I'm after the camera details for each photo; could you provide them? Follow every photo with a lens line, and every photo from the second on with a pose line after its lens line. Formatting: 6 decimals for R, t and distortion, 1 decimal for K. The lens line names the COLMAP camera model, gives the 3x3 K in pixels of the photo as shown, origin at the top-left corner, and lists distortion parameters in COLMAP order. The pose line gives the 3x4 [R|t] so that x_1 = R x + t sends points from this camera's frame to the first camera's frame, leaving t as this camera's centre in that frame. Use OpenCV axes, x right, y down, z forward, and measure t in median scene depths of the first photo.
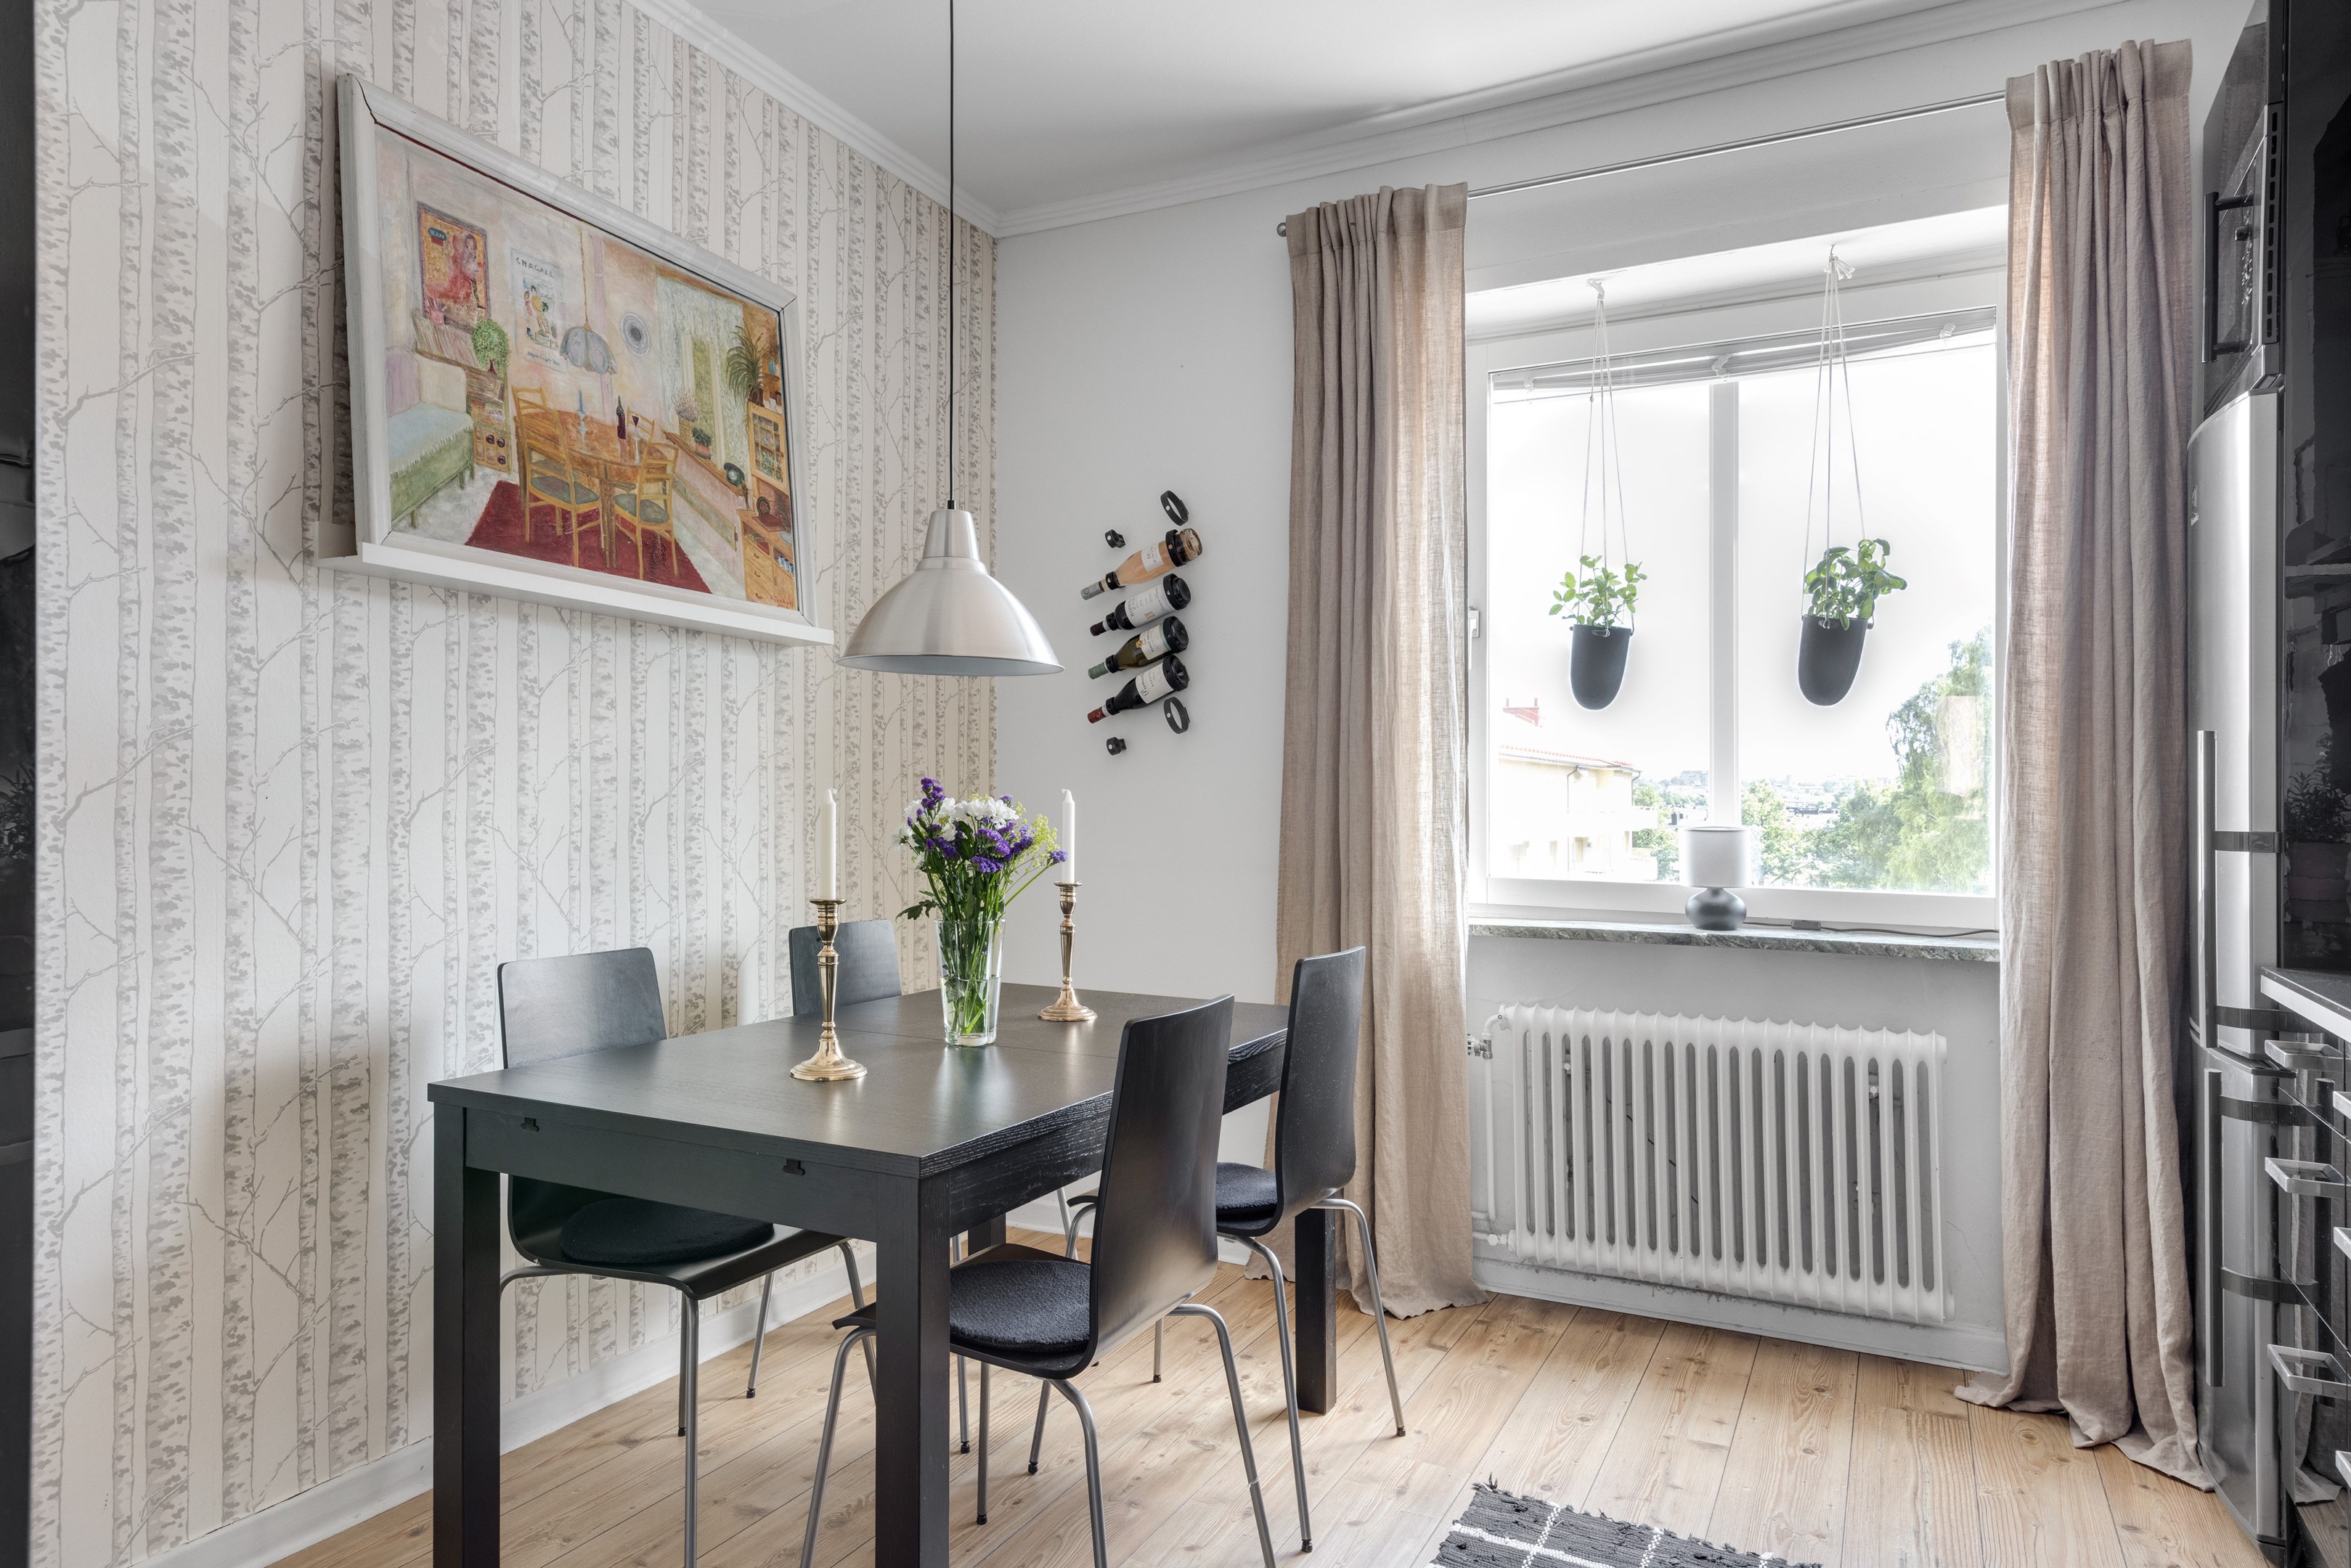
lens RADIAL K [[1475.9, 0, 1196.6], [0, 1475.9, 771.0], [0, 0, 1]] dist [0.016375, -0.002669]
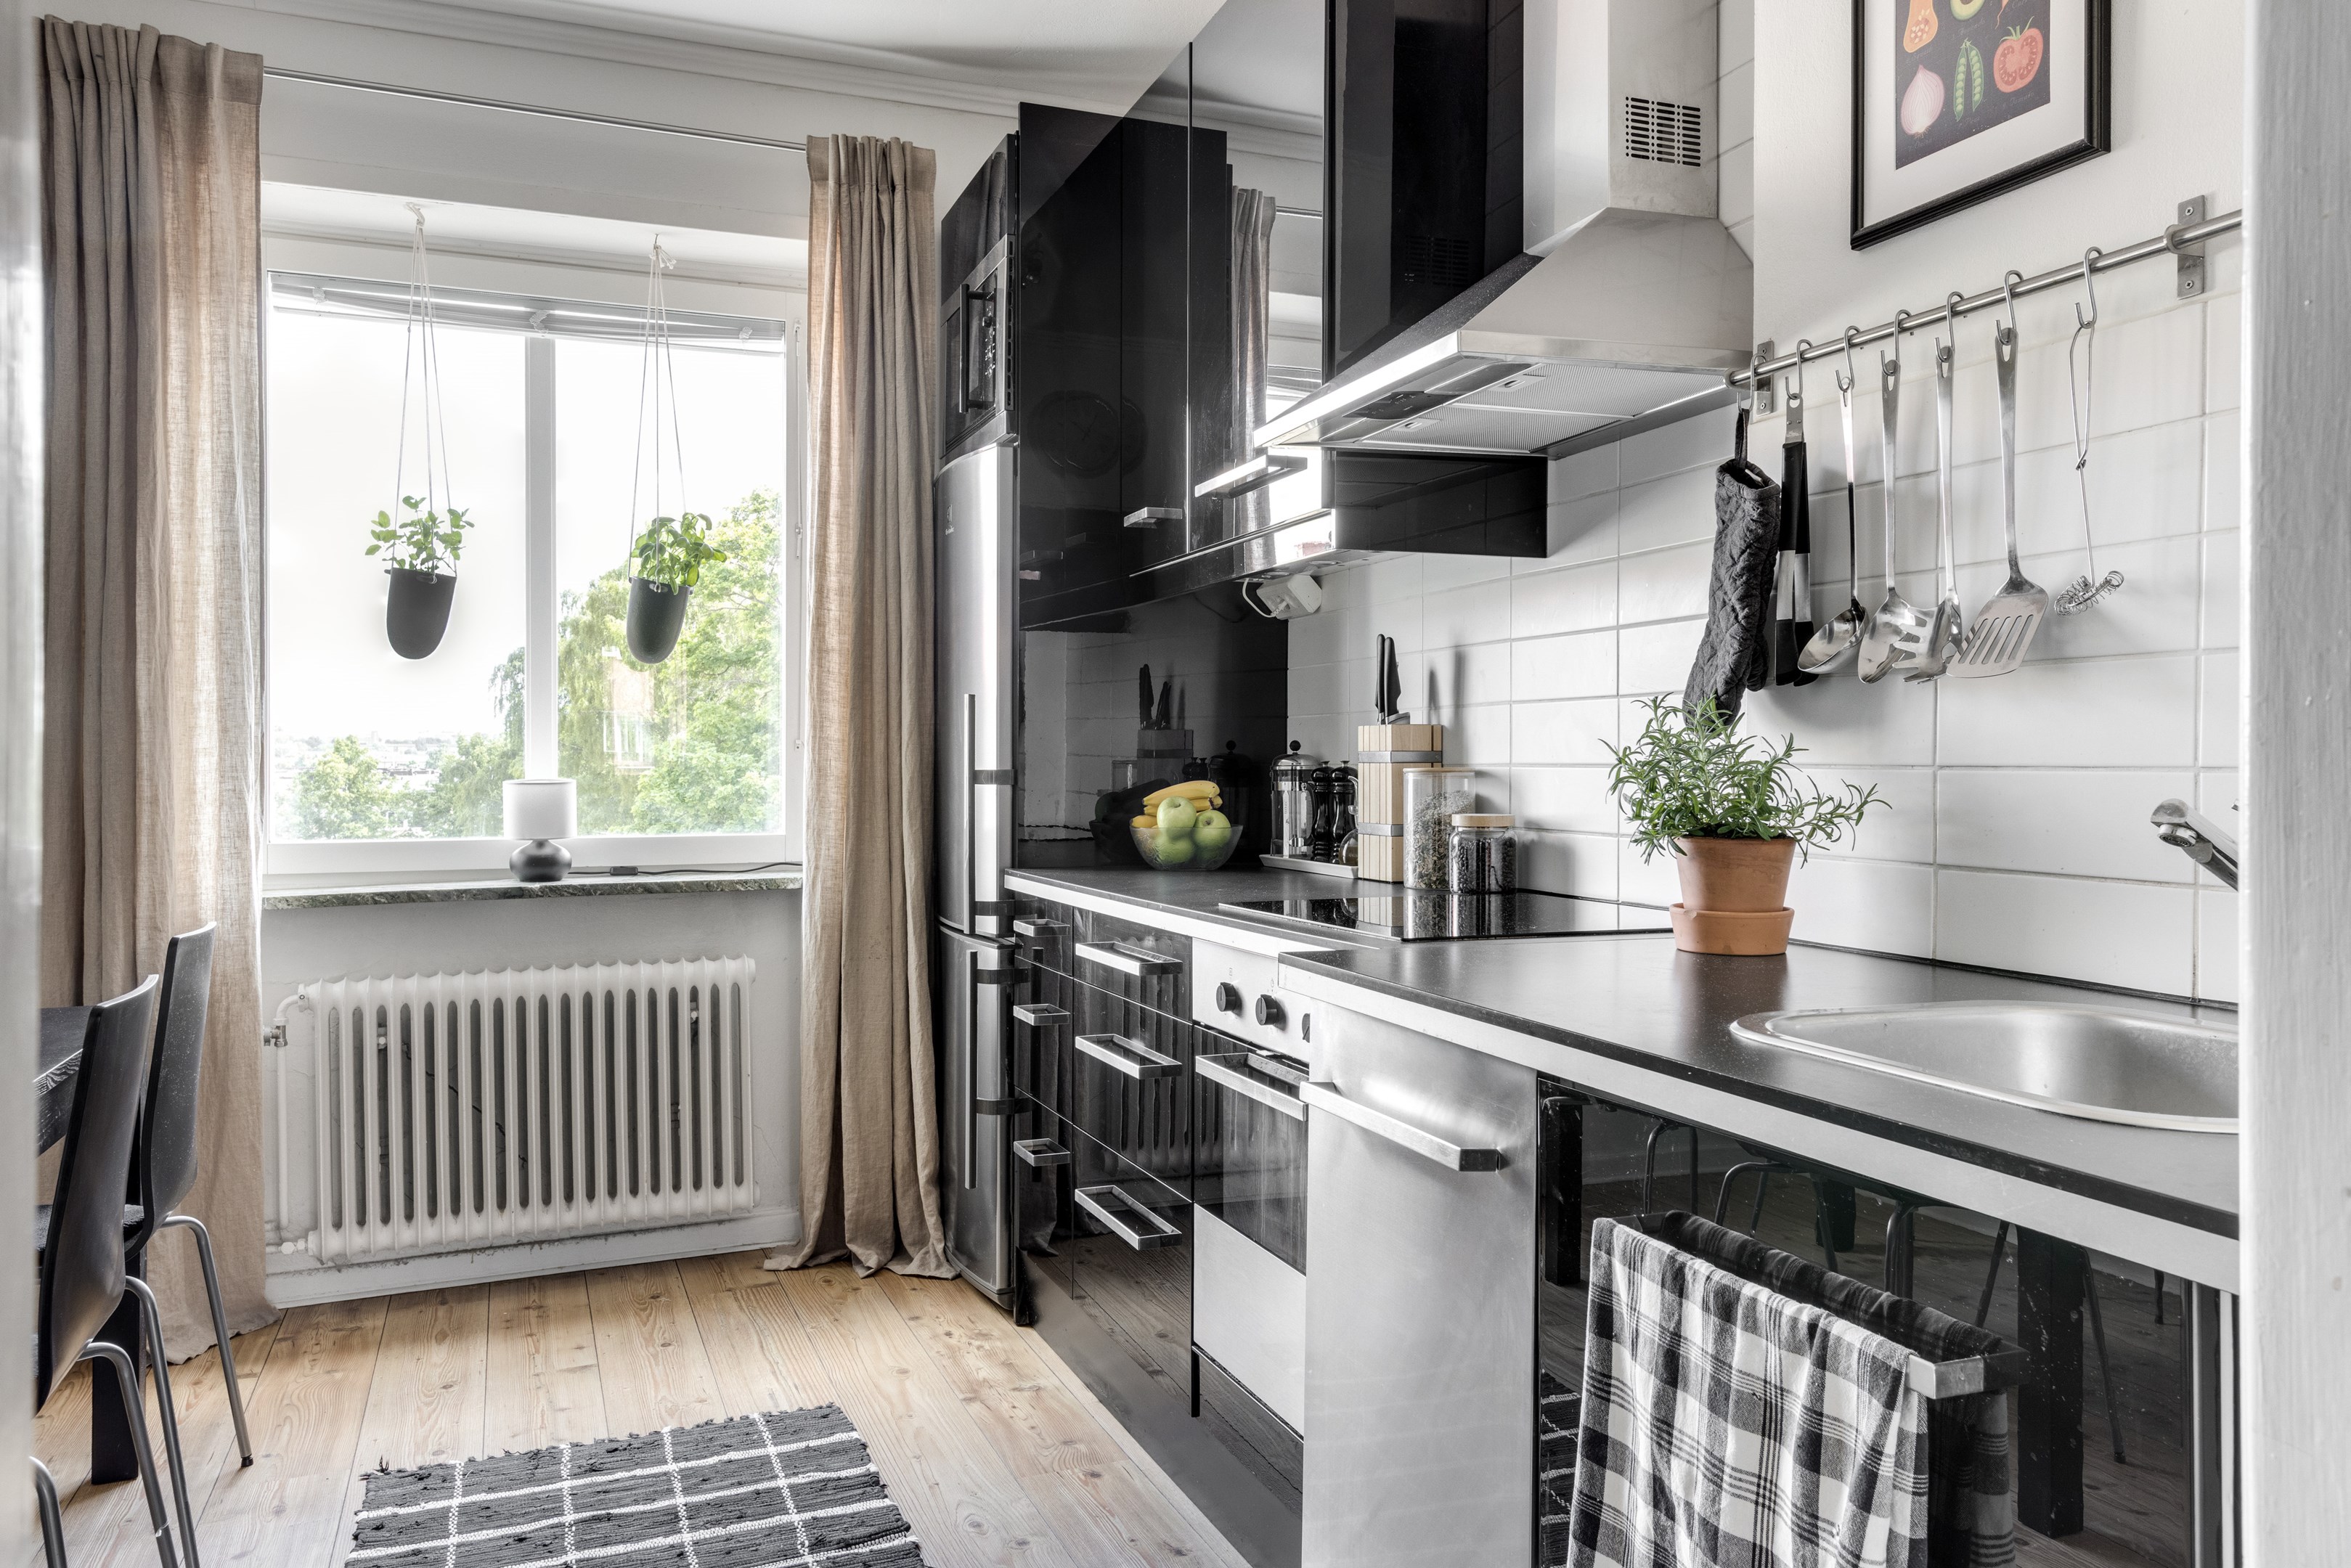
lens RADIAL K [[1705.9, 0, 1229.2], [0, 1705.9, 742.0], [0, 0, 1]] dist [0.031057, -0.004531]
pose [[0.633707, -0.004881, 0.773558, -0.254648], [-0.001578, 0.999970, 0.007602, 0.002514], [-0.773572, -0.006038, 0.633680, -0.102708]]
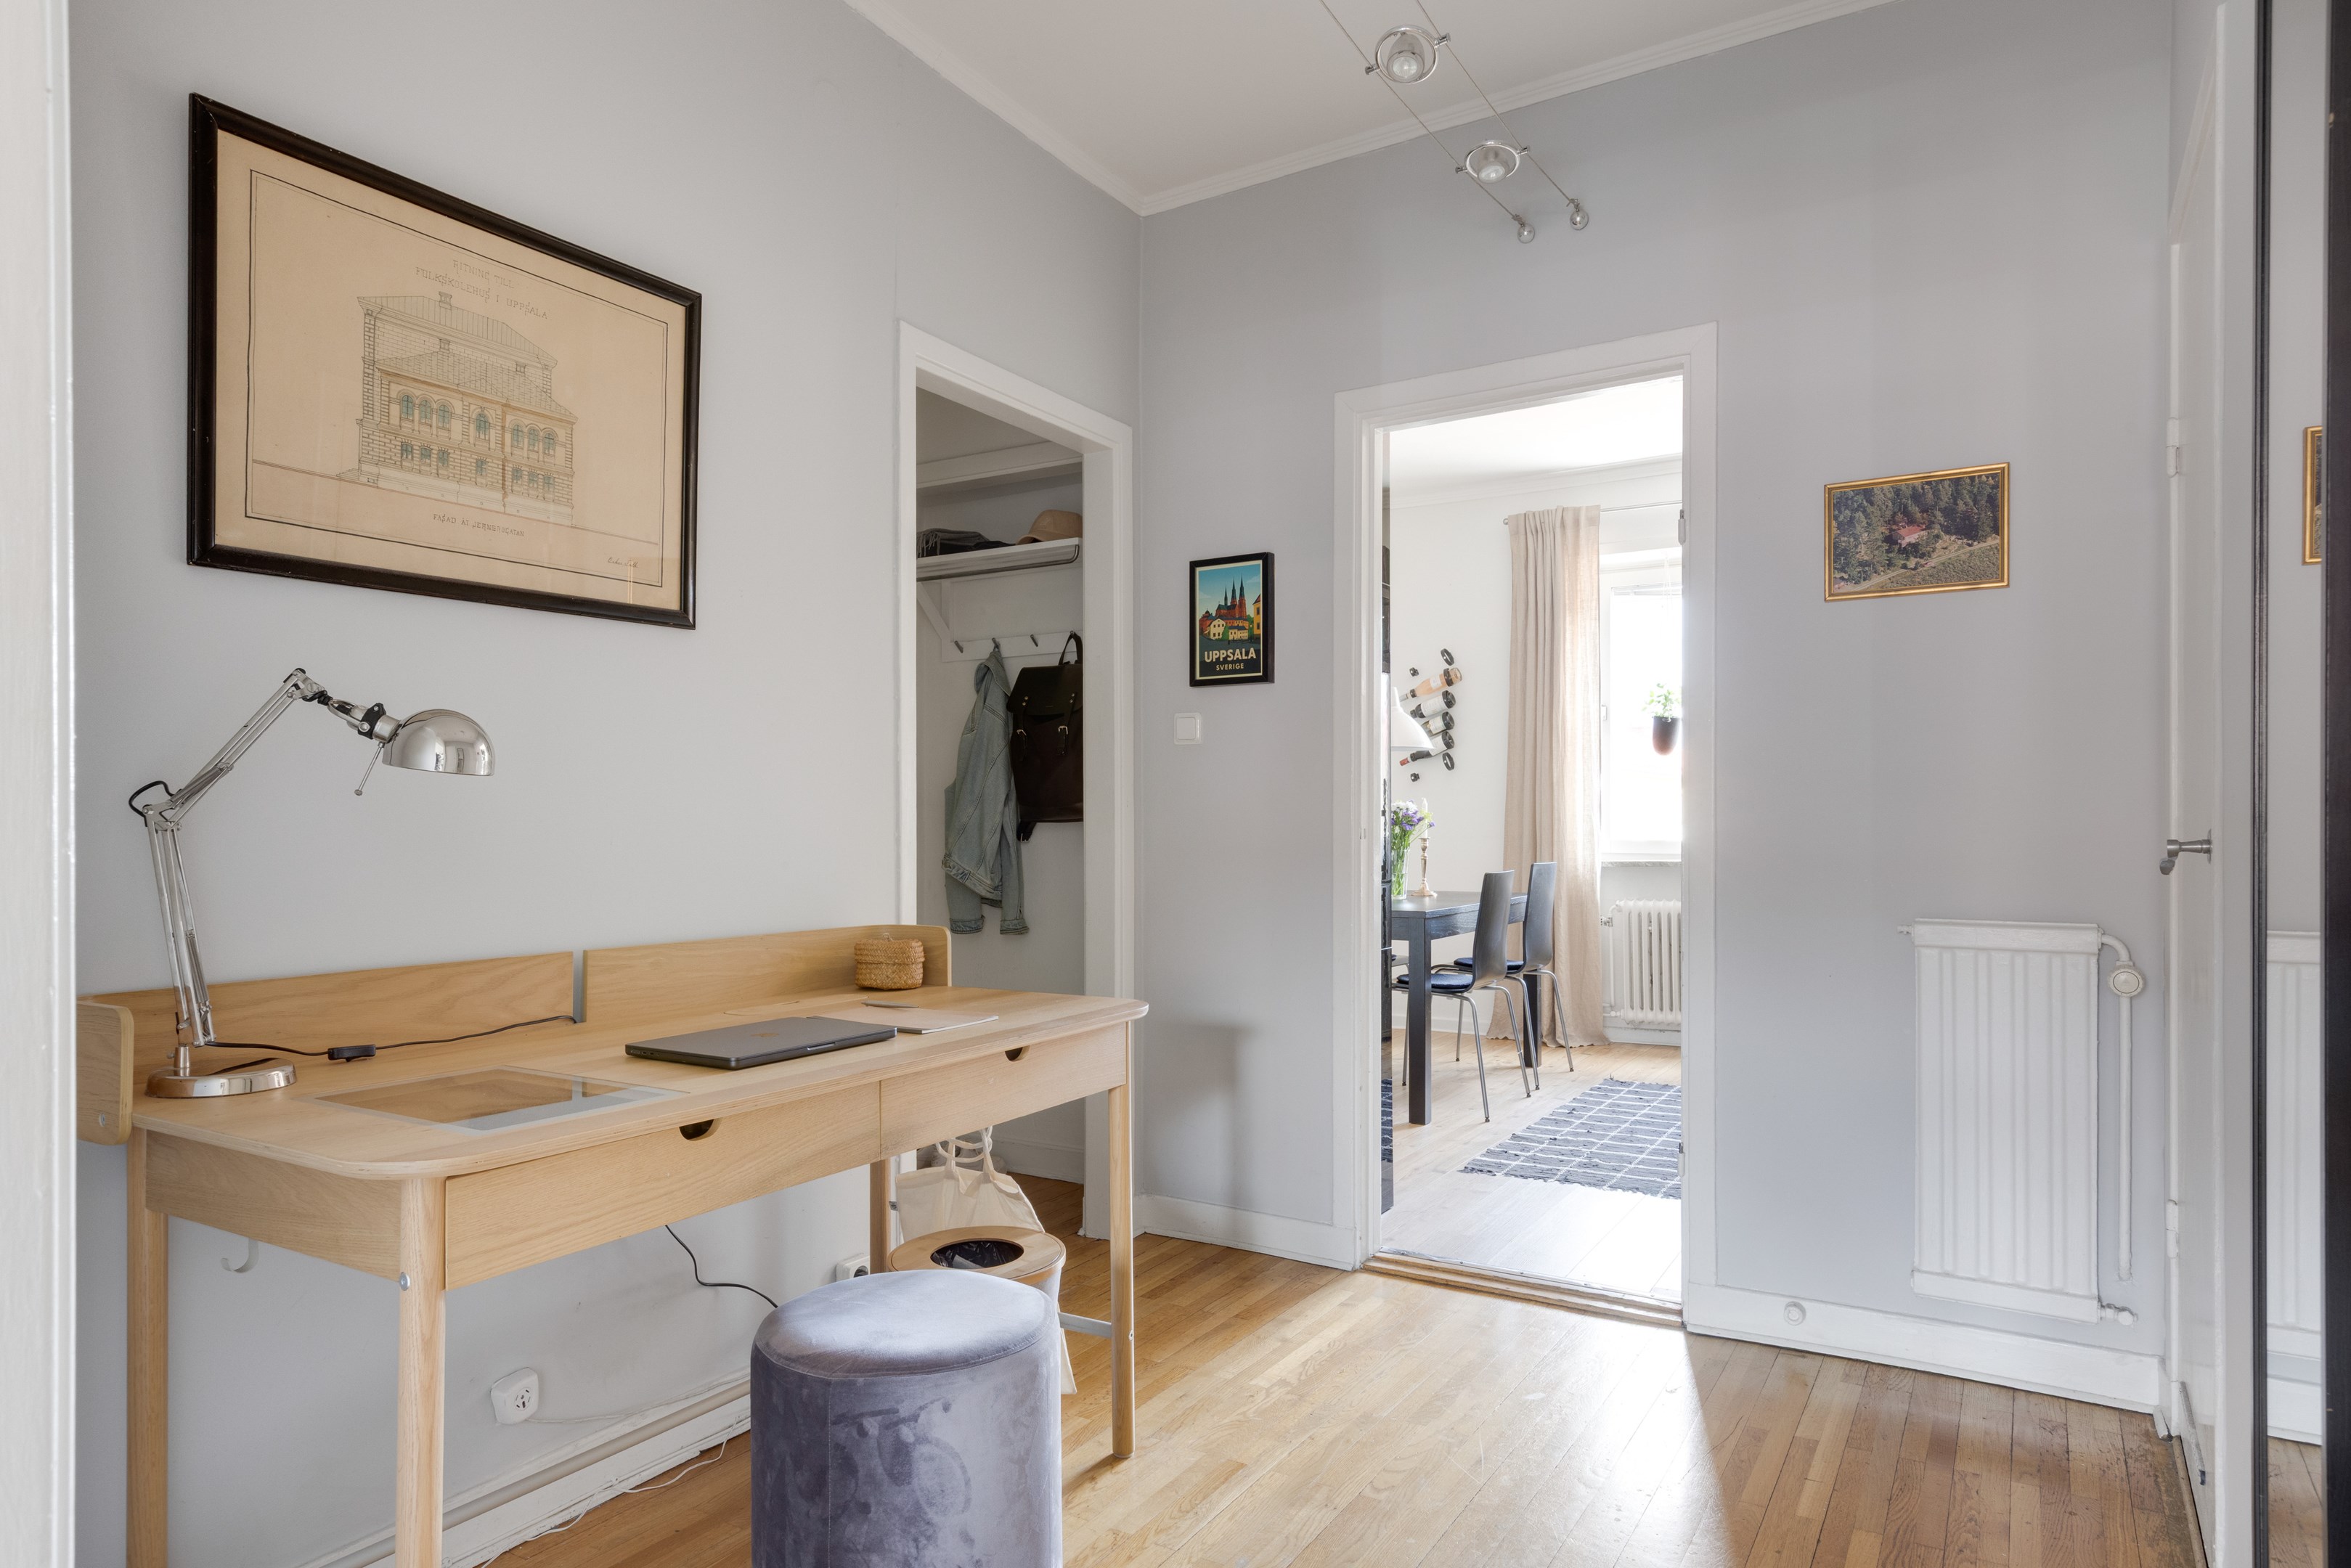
lens RADIAL K [[1492.2, 0, 1134.8], [0, 1492.2, 848.9], [0, 0, 1]] dist [0.018916, 0.006205]
pose [[0.994783, -0.009167, -0.101605, -0.262672], [0.012993, 0.999229, 0.037055, 0.000012], [0.101187, -0.038182, 0.994134, -1.194067]]
